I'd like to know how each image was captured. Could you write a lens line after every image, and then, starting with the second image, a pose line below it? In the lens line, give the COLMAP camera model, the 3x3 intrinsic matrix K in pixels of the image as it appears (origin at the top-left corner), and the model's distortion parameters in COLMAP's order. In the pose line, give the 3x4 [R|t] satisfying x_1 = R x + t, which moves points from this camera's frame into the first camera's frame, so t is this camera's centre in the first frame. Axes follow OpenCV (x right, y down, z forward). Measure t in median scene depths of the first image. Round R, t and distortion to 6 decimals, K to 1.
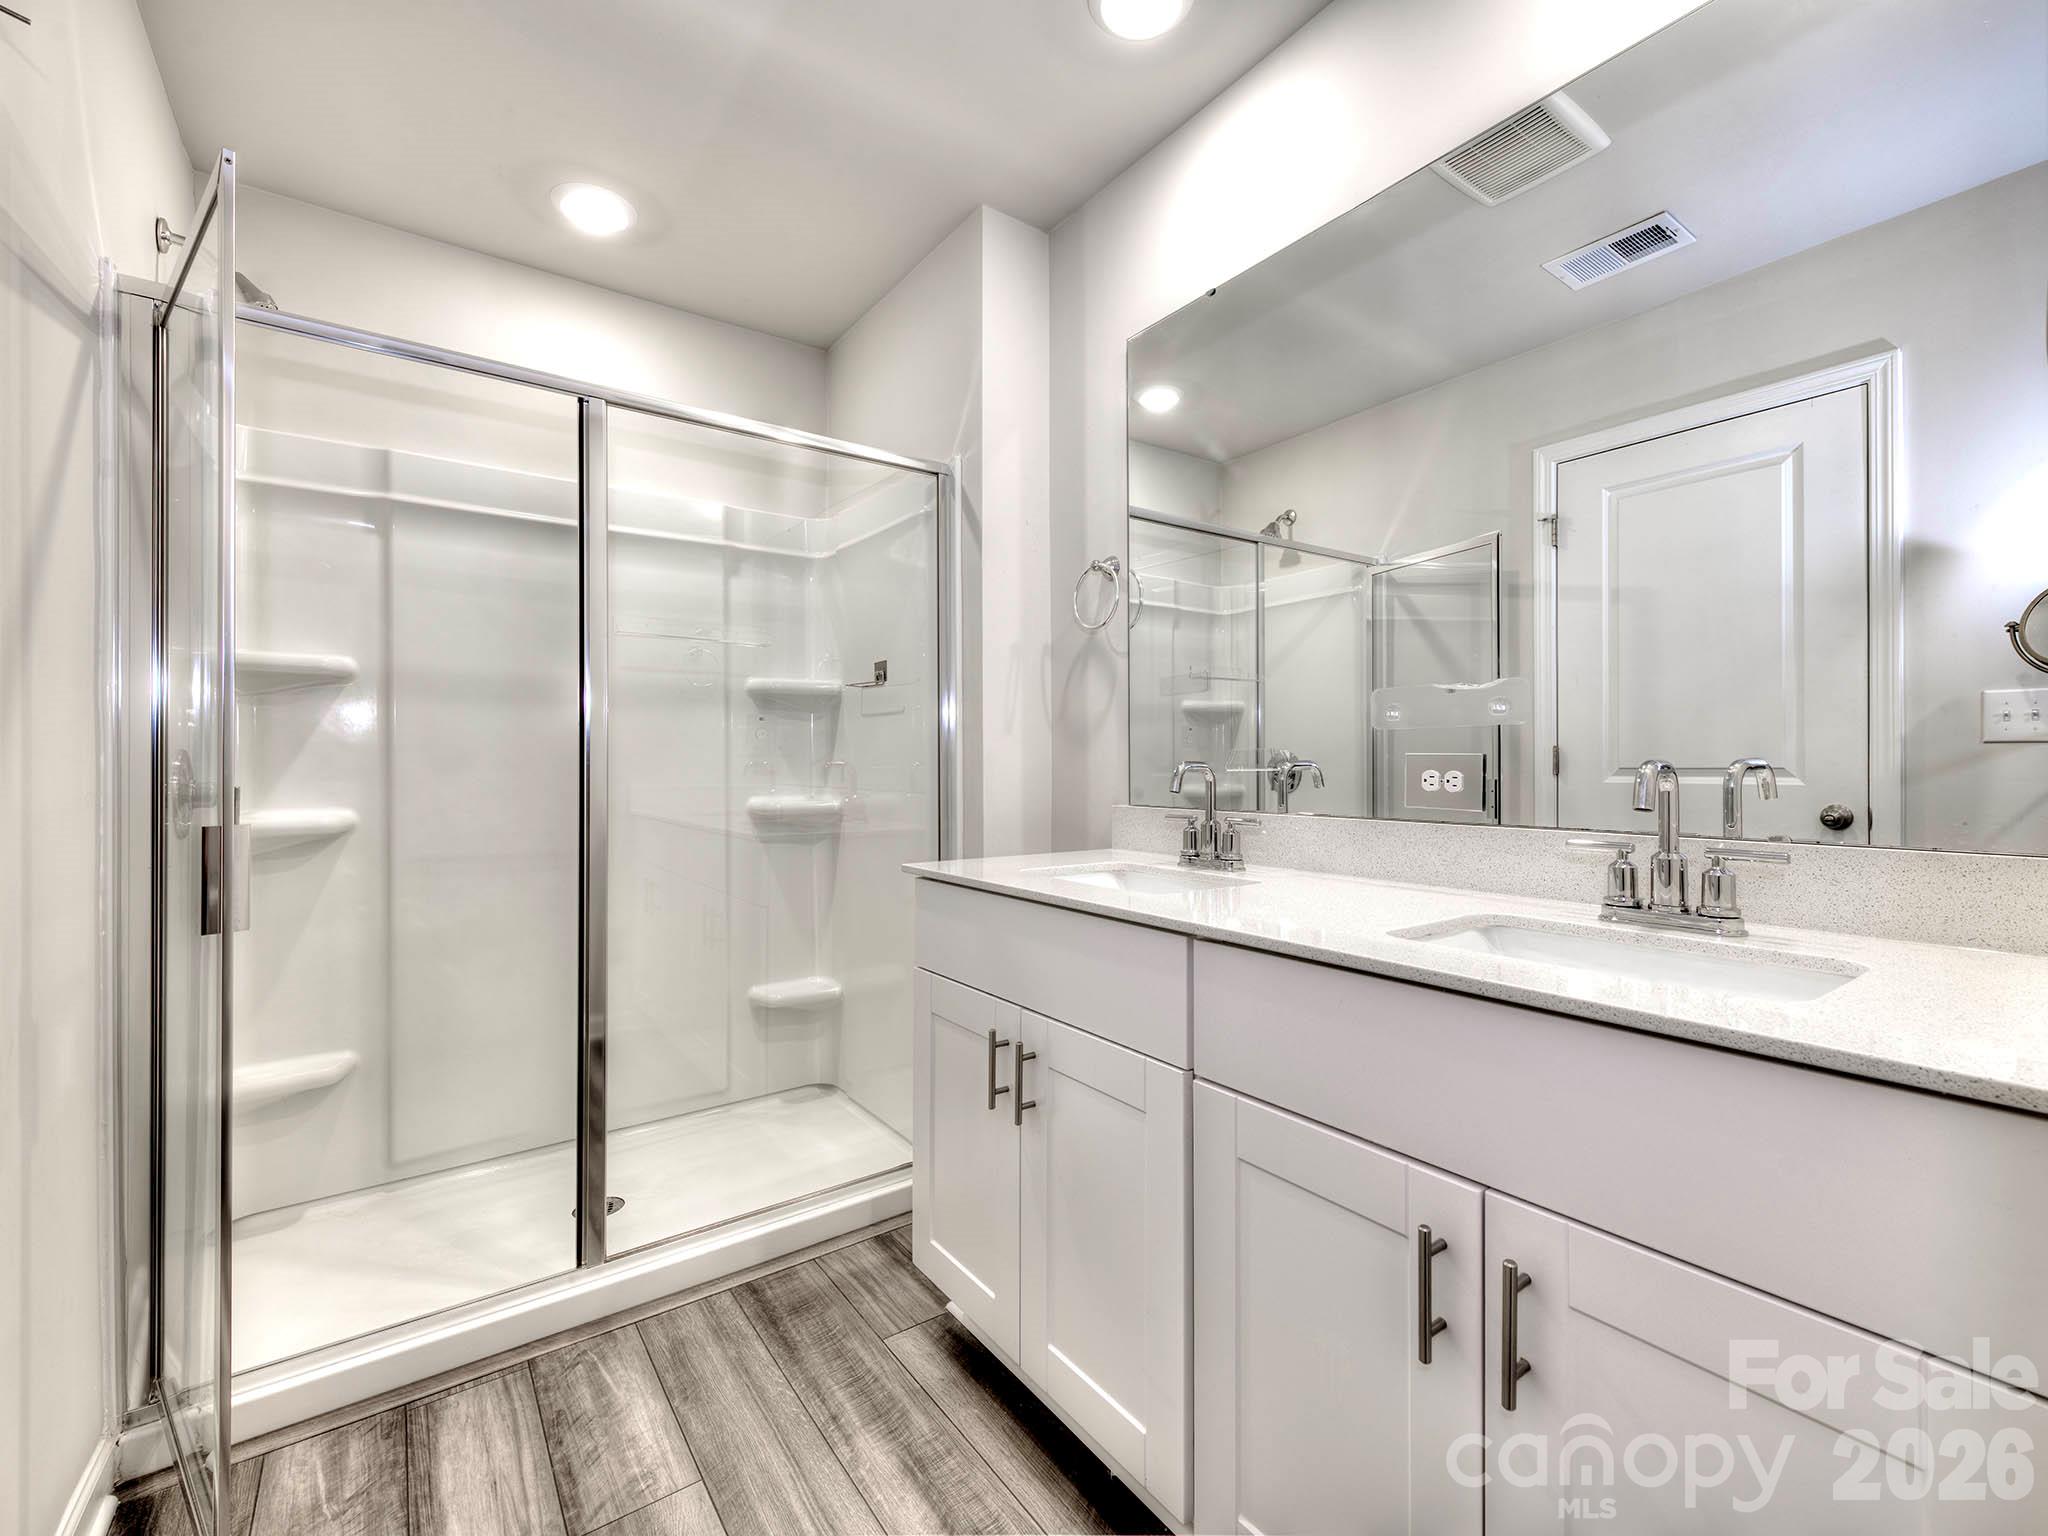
lens RADIAL K [[893.5, 0, 1067.4], [0, 893.5, 758.9], [0, 0, 1]] dist [0.016337, -0.005206]
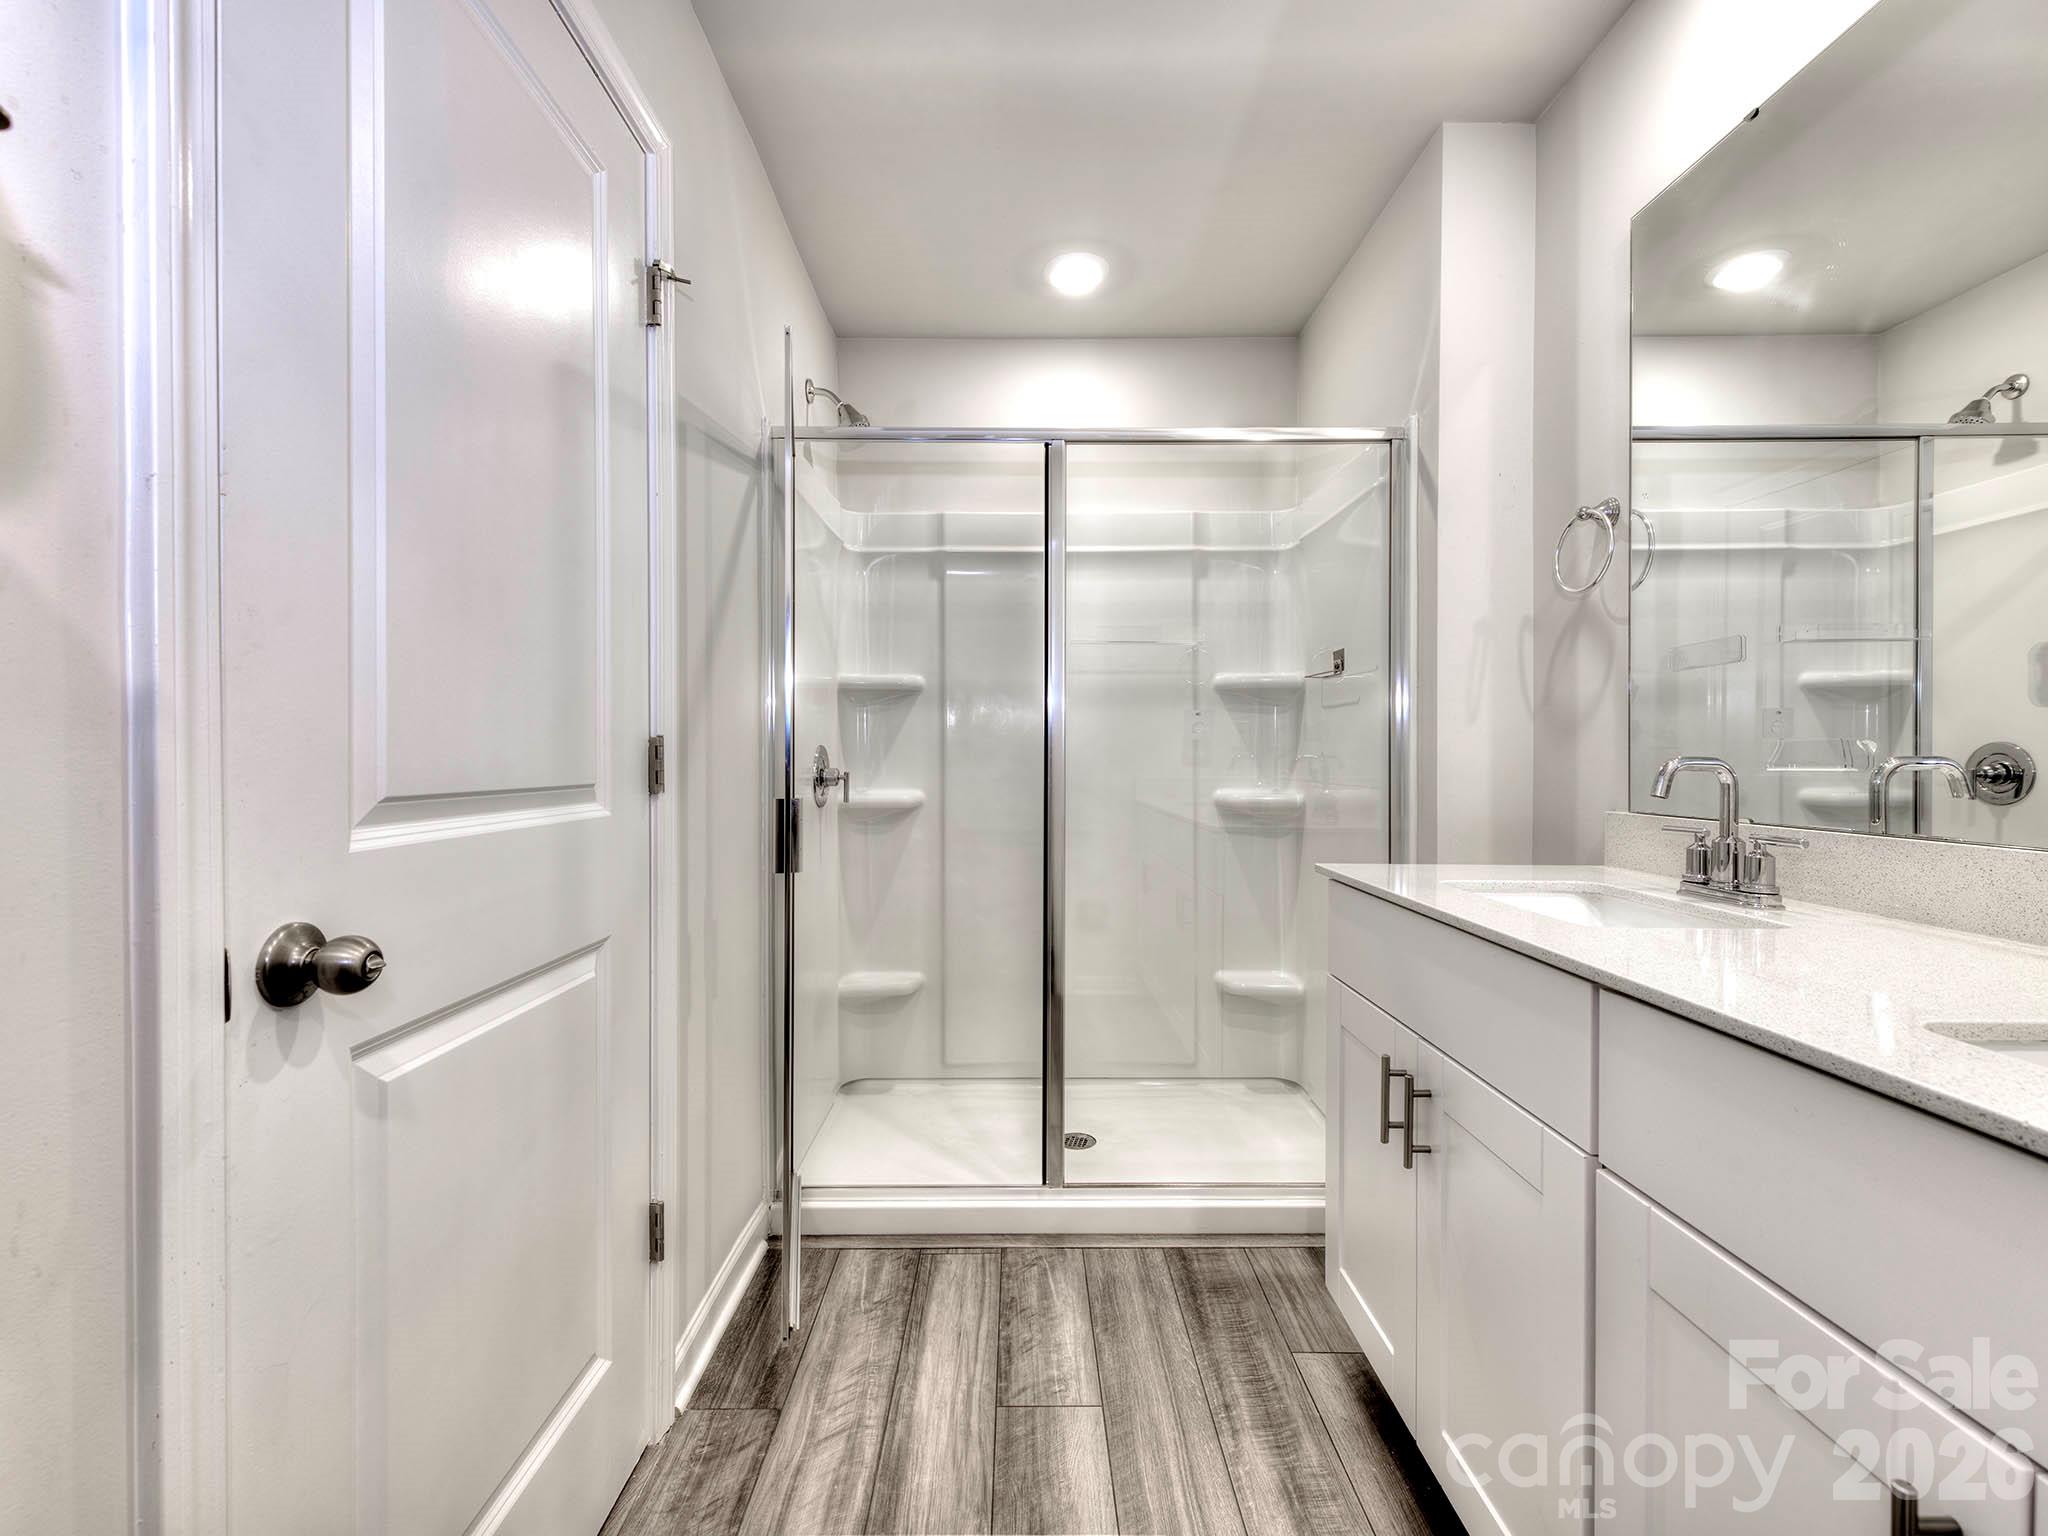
lens RADIAL K [[891.1, 0, 1020.3], [0, 891.1, 759.5], [0, 0, 1]] dist [0.016119, -0.005673]
pose [[0.798722, 0.006023, -0.601670, 0.128620], [-0.000647, 0.999958, 0.009151, -0.001313], [0.601699, -0.006920, 0.798693, 0.052128]]
